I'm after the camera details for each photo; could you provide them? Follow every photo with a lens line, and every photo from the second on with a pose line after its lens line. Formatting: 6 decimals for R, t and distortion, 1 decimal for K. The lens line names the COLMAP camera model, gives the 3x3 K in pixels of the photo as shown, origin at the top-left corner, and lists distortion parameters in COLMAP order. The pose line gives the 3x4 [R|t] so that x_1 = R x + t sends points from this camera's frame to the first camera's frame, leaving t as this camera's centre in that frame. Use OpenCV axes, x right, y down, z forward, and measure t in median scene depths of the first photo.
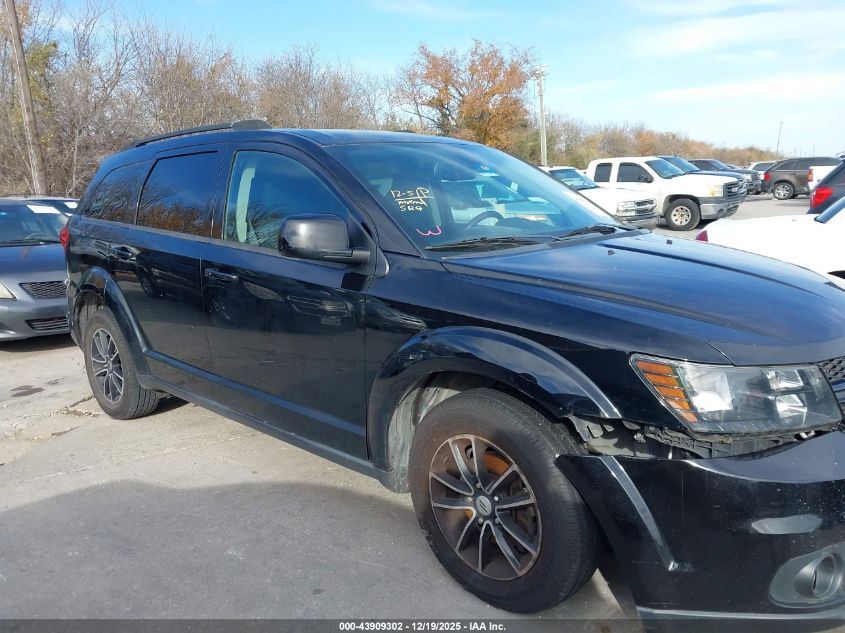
lens RADIAL K [[645.9, 0, 423.3], [0, 645.9, 314.1], [0, 0, 1]] dist [0.007935, -0.003443]
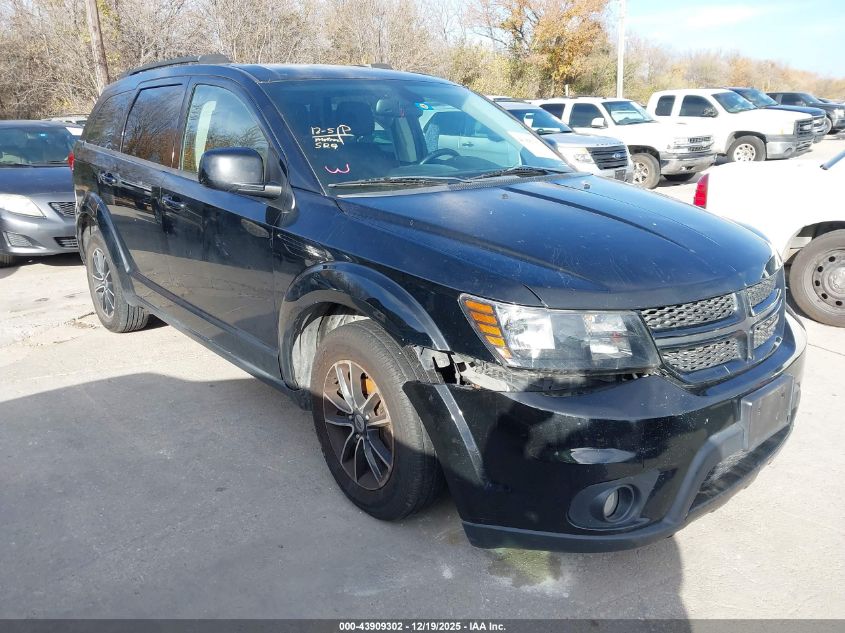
lens RADIAL K [[645.9, 0, 423.3], [0, 645.9, 314.1], [0, 0, 1]] dist [0.007935, -0.003443]
pose [[0.994675, 0.051023, -0.089547, 0.148096], [-0.041362, 0.993440, 0.106613, -0.006369], [0.094399, -0.102341, 0.990260, -0.031754]]
